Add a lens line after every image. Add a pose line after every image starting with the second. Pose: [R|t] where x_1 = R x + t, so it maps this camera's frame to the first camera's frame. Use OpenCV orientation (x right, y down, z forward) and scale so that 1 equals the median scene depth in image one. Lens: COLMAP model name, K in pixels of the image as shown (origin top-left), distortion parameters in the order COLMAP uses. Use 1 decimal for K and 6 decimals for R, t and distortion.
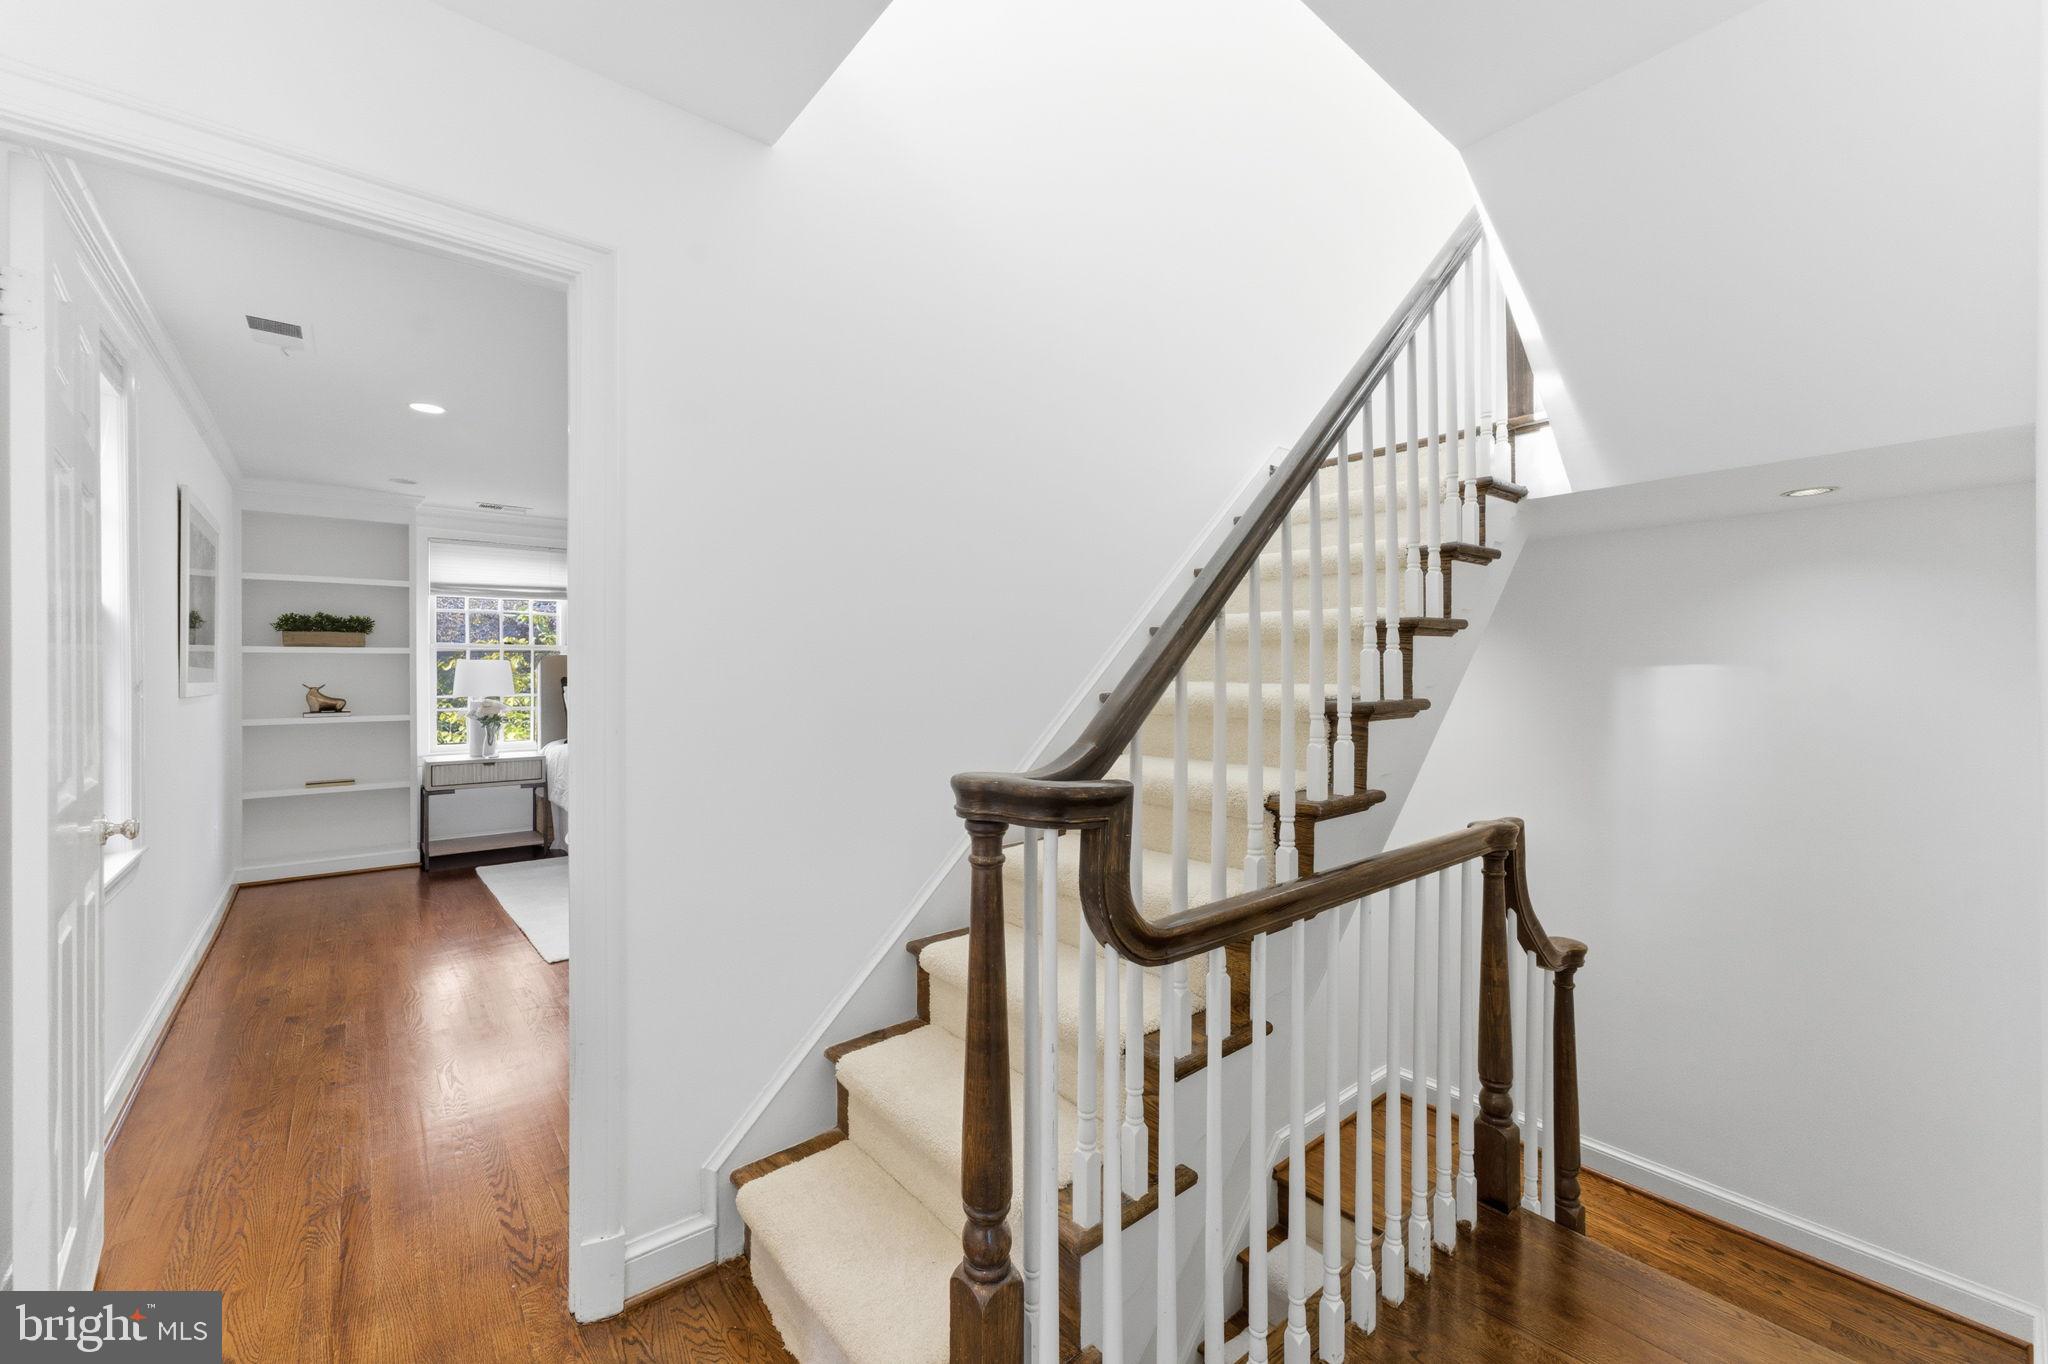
lens RADIAL K [[833.1, 0, 1024.0], [0, 833.1, 681.9], [0, 0, 1]] dist [0.003186, -0.000537]
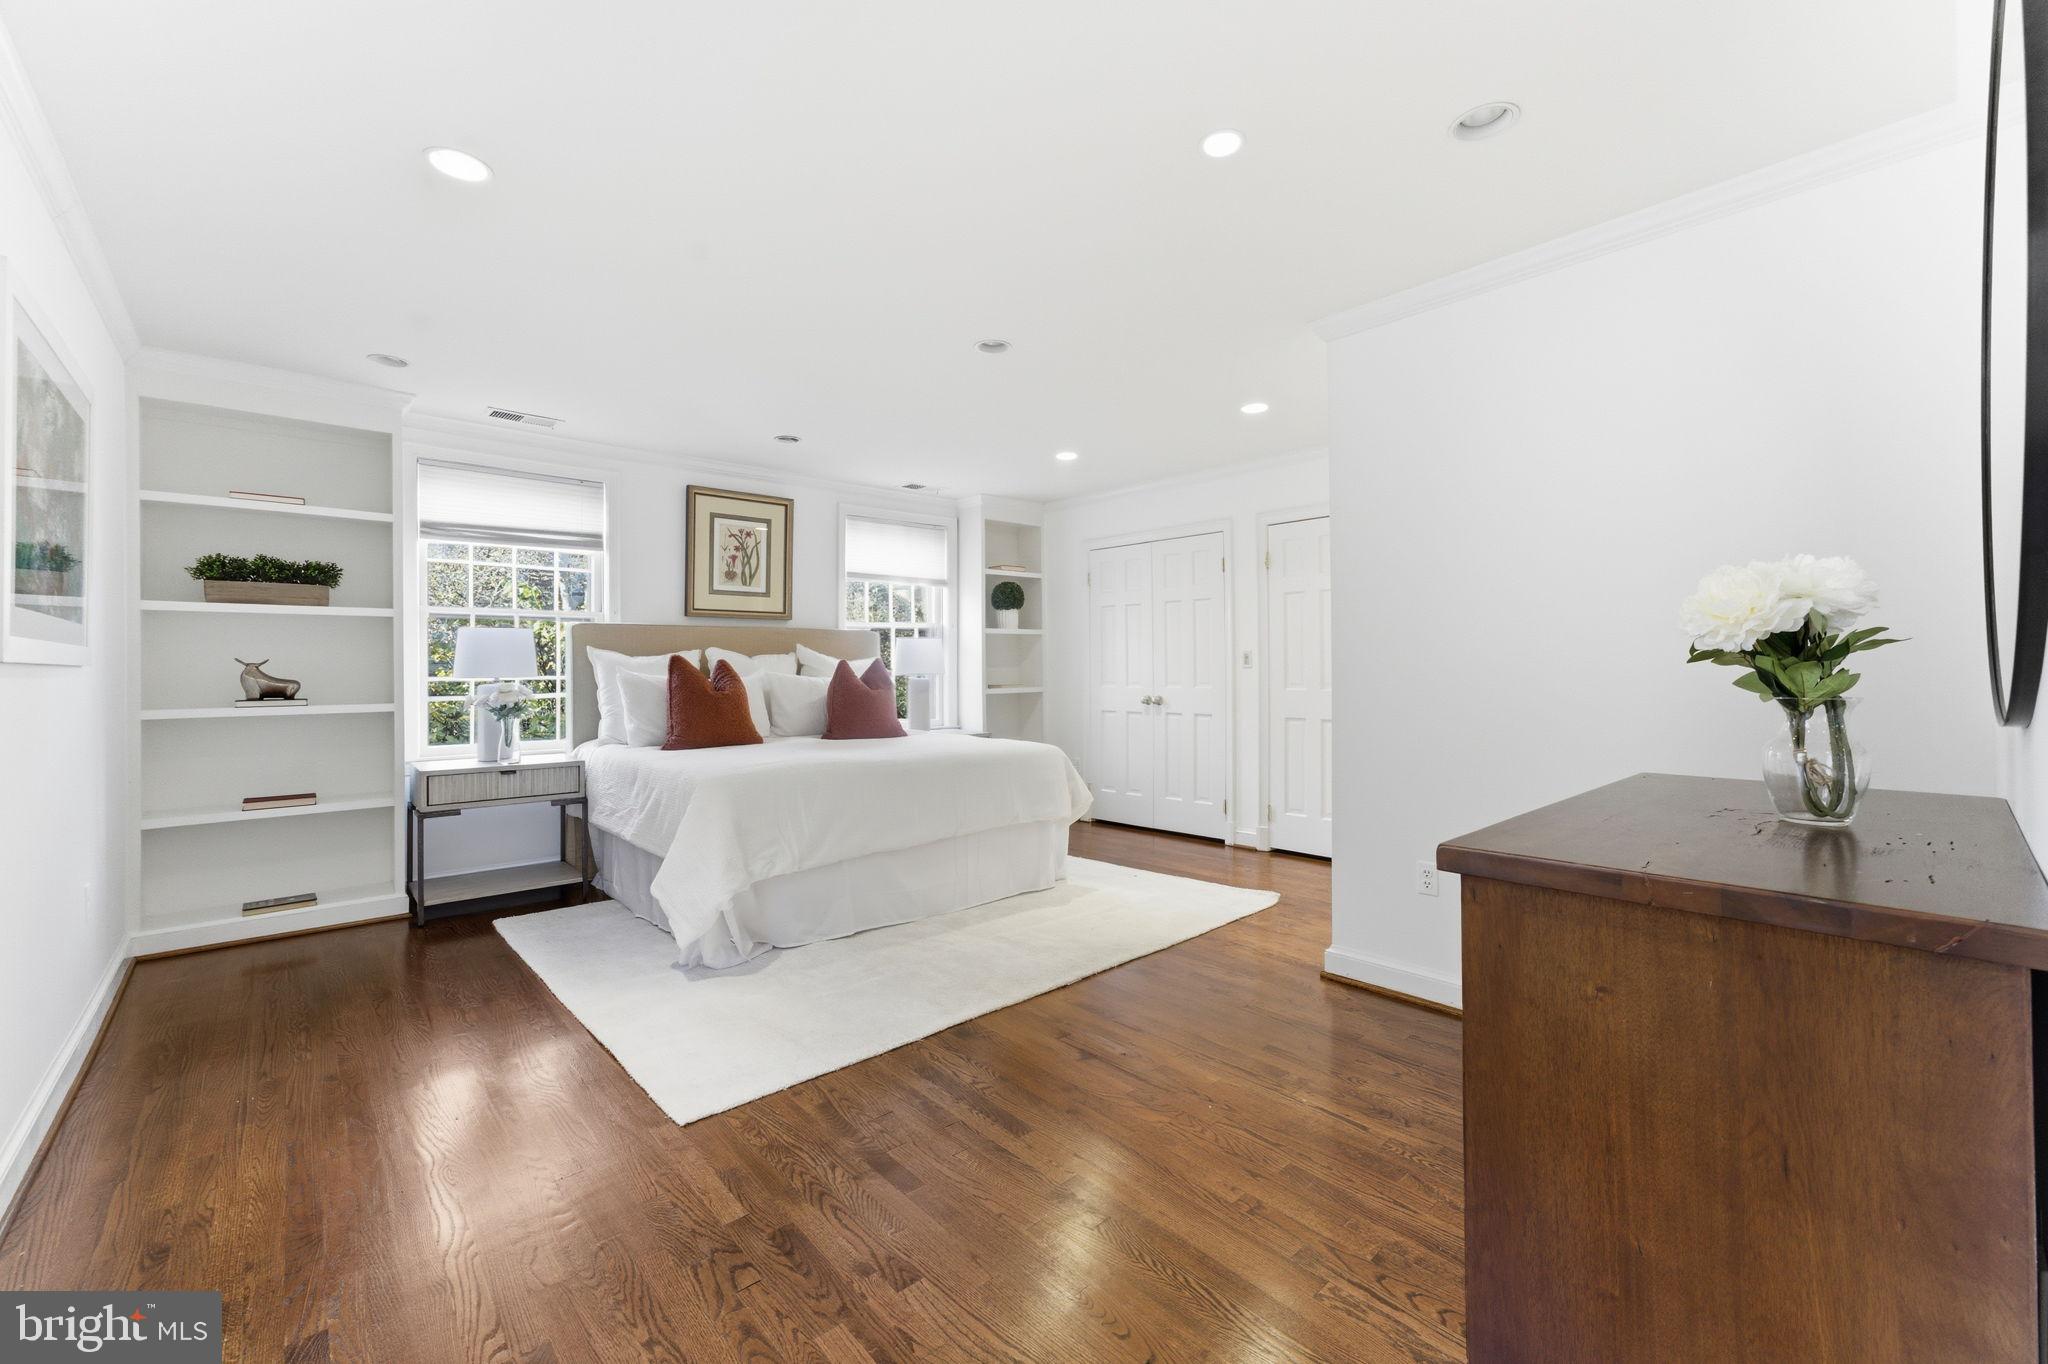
lens RADIAL K [[833.1, 0, 1026.9], [0, 833.1, 680.7], [0, 0, 1]] dist [0.003186, -0.000537]
pose [[0.998937, 0.001935, 0.046061, -0.234798], [-0.002069, 0.999994, 0.002864, 0.016862], [-0.046055, -0.002956, 0.998935, 0.271552]]
